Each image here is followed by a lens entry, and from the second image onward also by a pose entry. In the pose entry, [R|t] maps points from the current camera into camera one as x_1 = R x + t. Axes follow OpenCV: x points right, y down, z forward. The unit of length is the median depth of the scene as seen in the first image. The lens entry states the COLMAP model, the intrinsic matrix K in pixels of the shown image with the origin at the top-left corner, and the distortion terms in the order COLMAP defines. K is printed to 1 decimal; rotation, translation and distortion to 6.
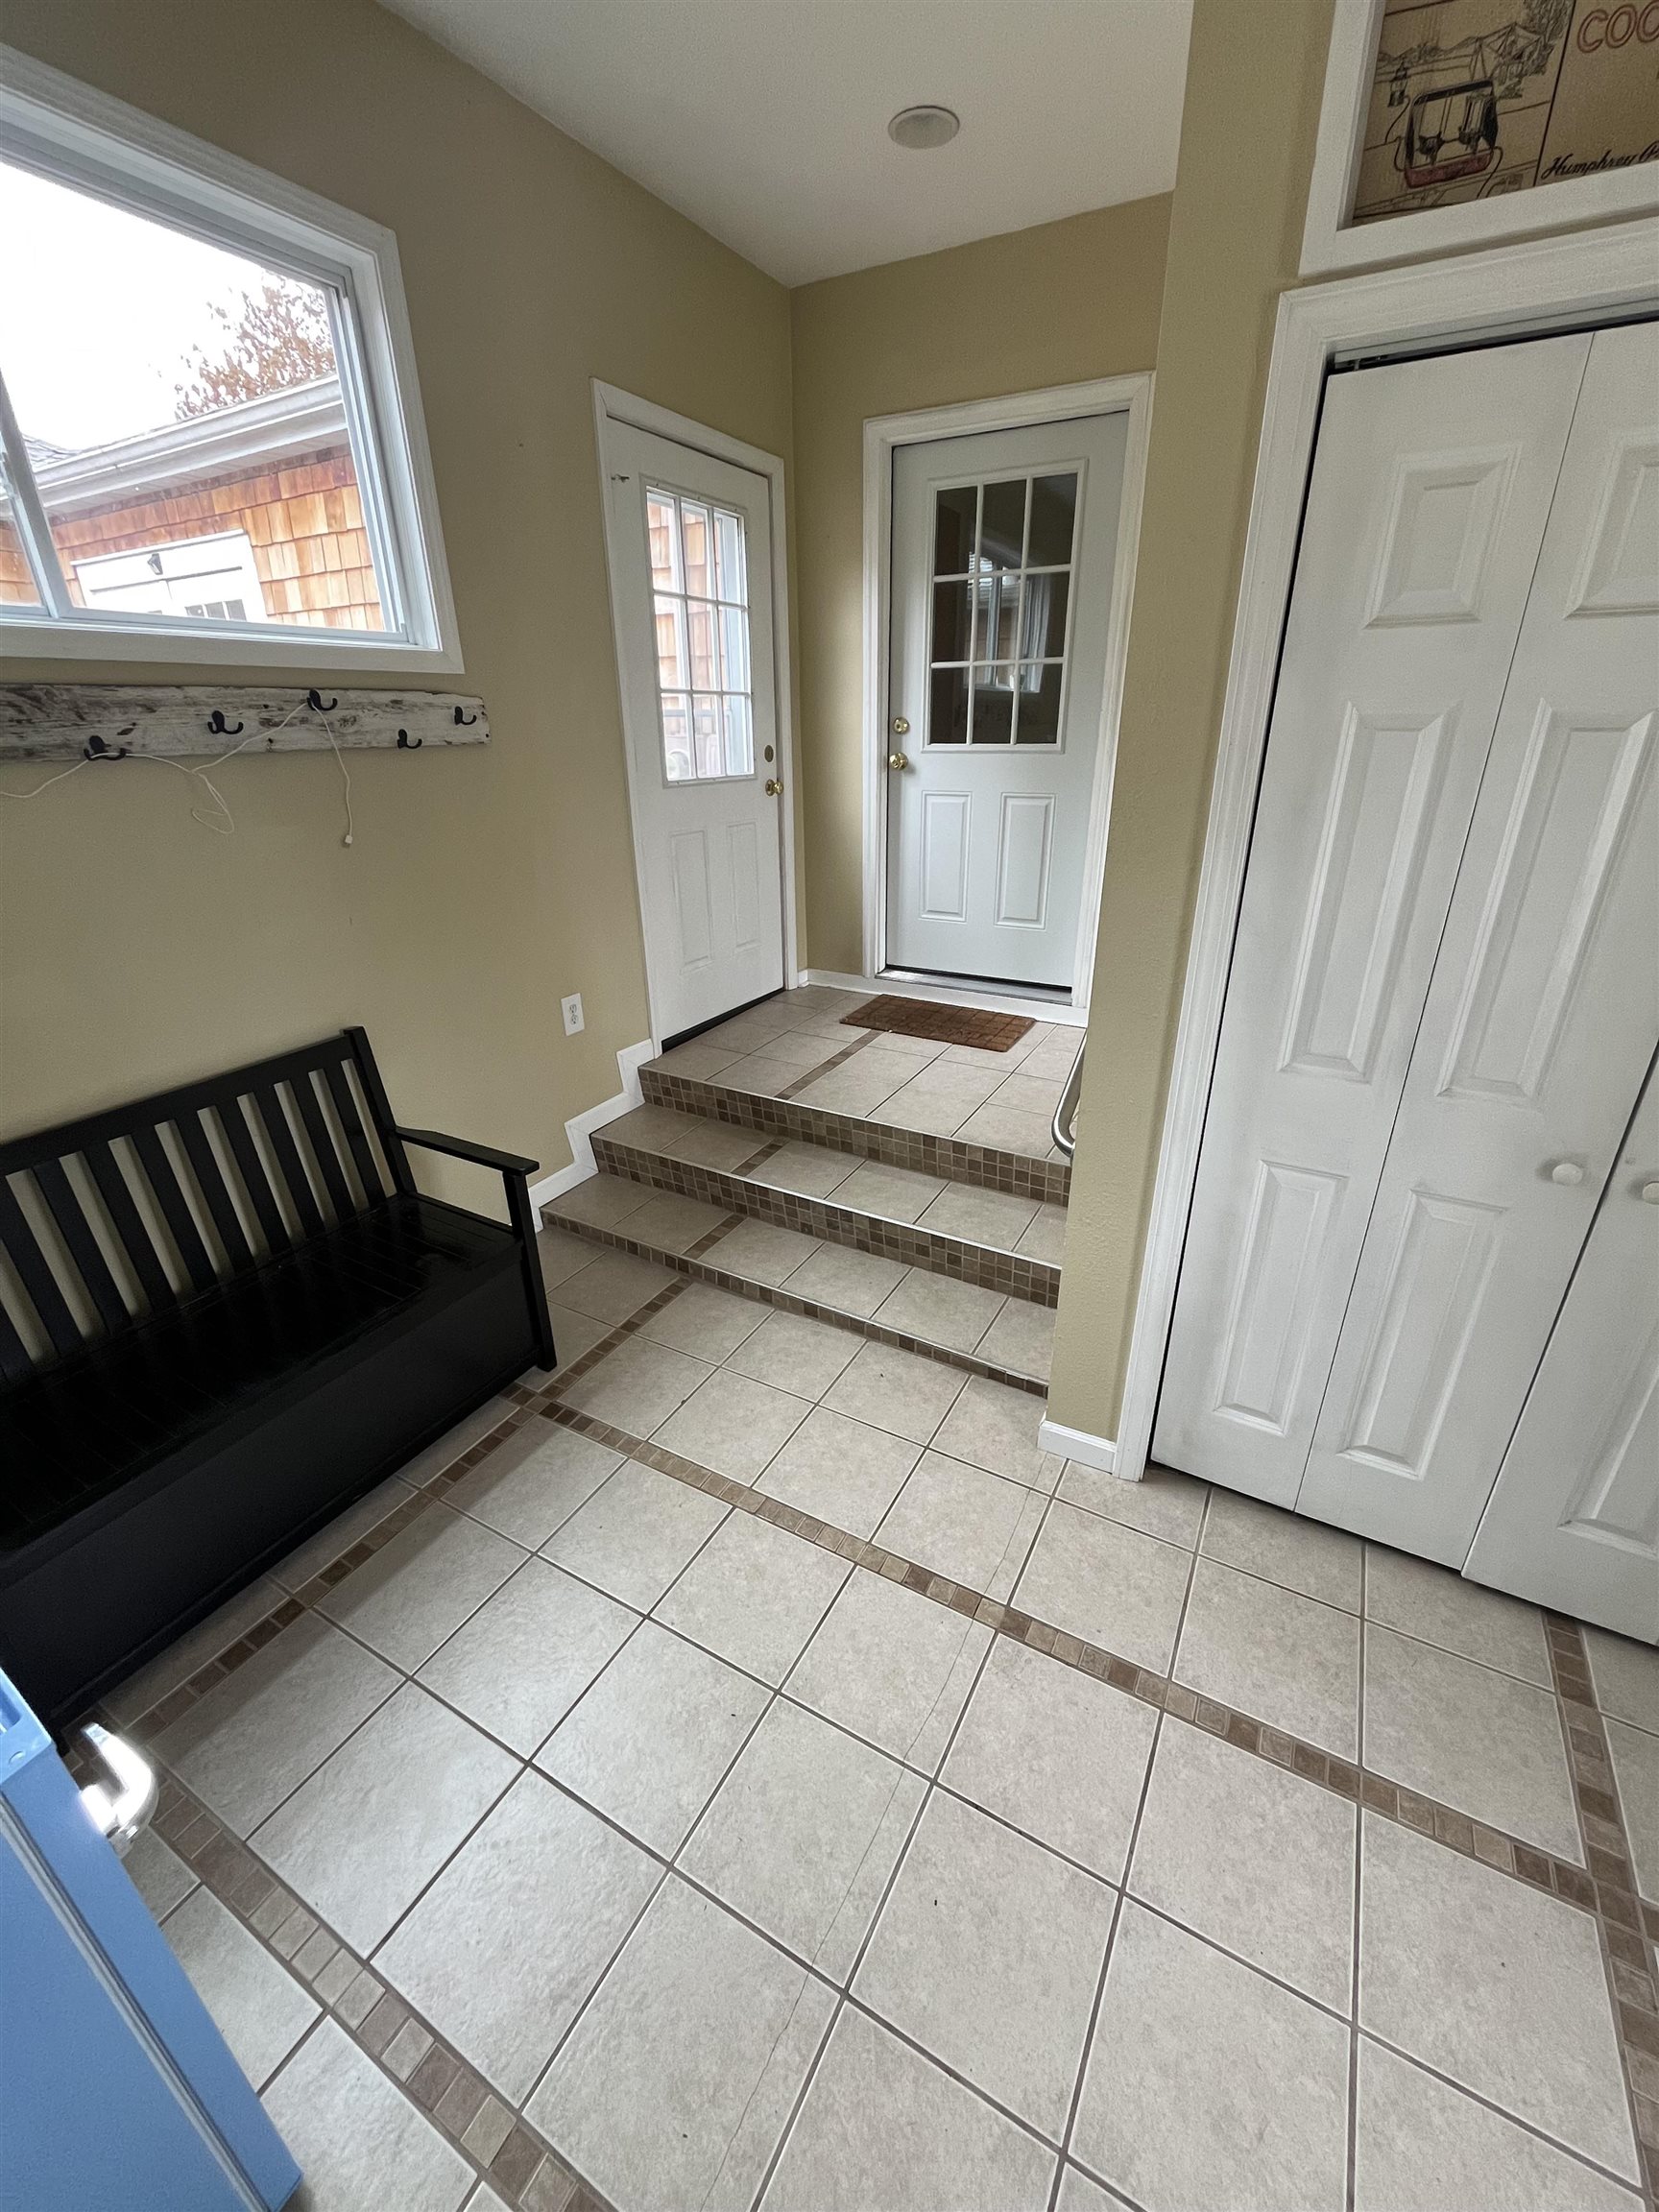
lens RADIAL K [[895.5, 0, 833.0], [0, 895.5, 1106.0], [0, 0, 1]] dist [-0.018445, -0.000070]
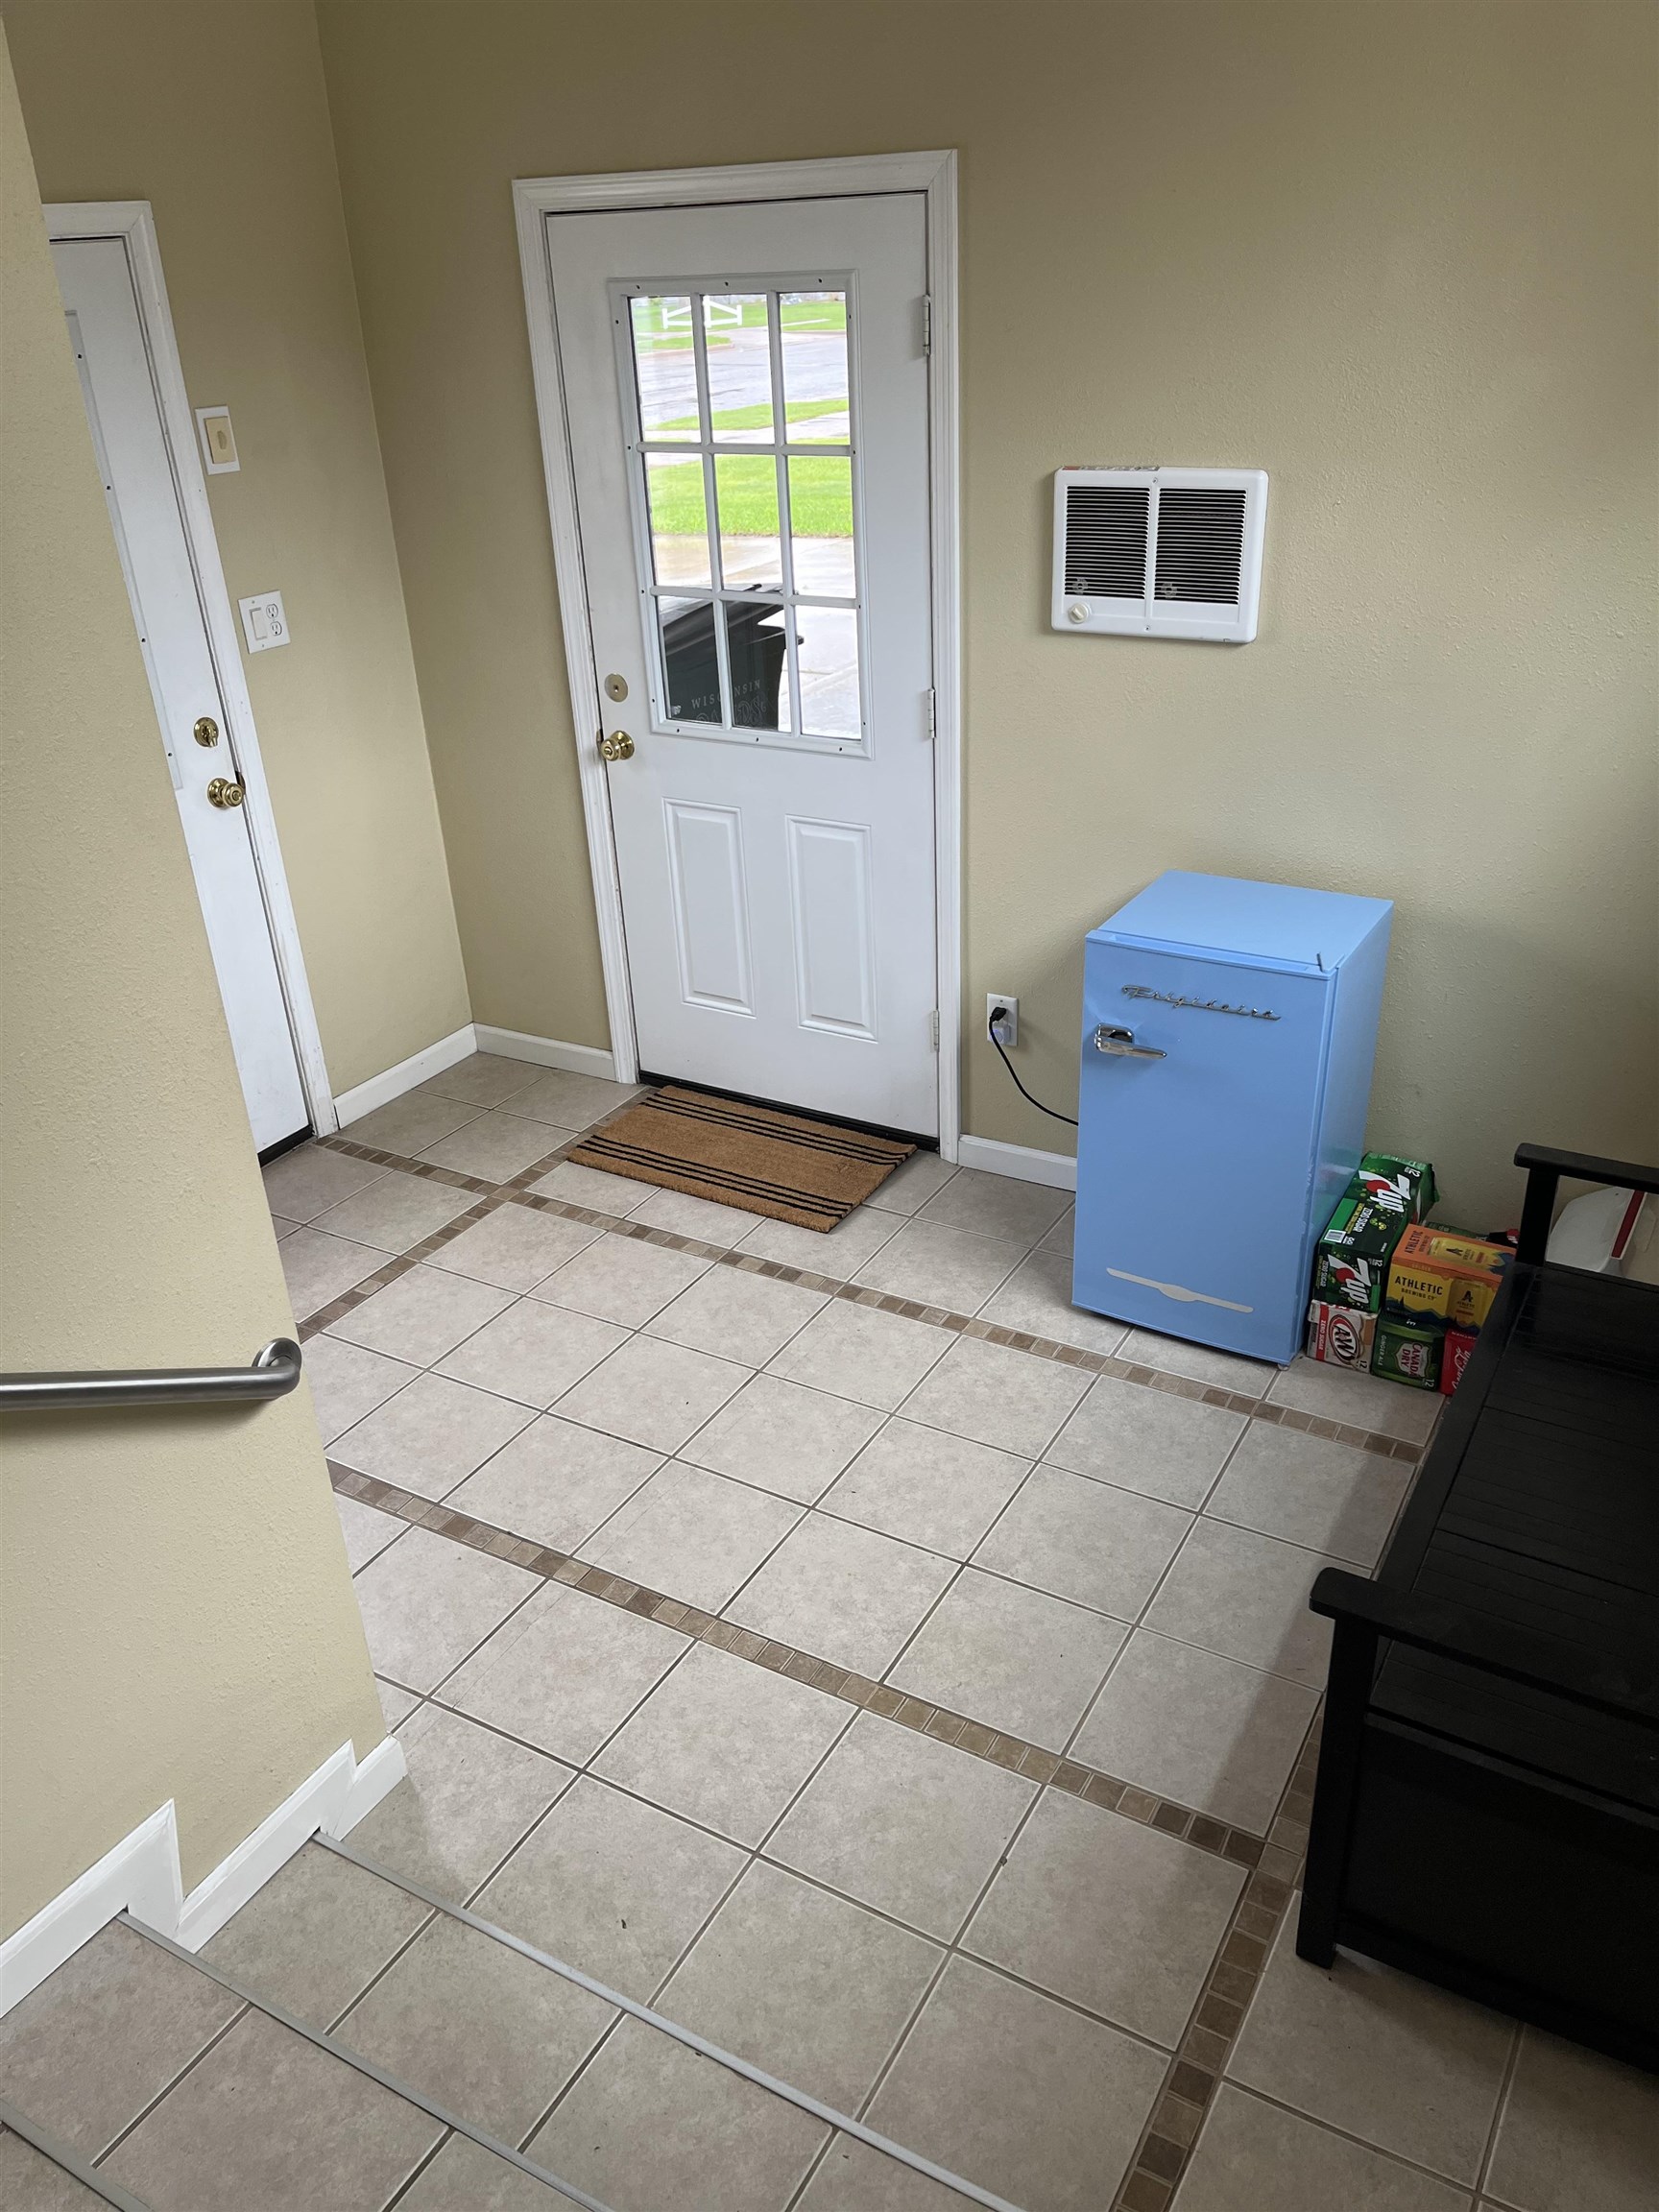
lens RADIAL K [[1678.0, 0, 829.6], [0, 1678.0, 1108.4], [0, 0, 1]] dist [0.034364, -0.036026]
pose [[-0.998359, 0.041803, 0.039134, -0.137064], [0.056794, 0.635665, 0.769873, -0.839813], [0.007307, 0.770832, -0.636997, 1.460647]]
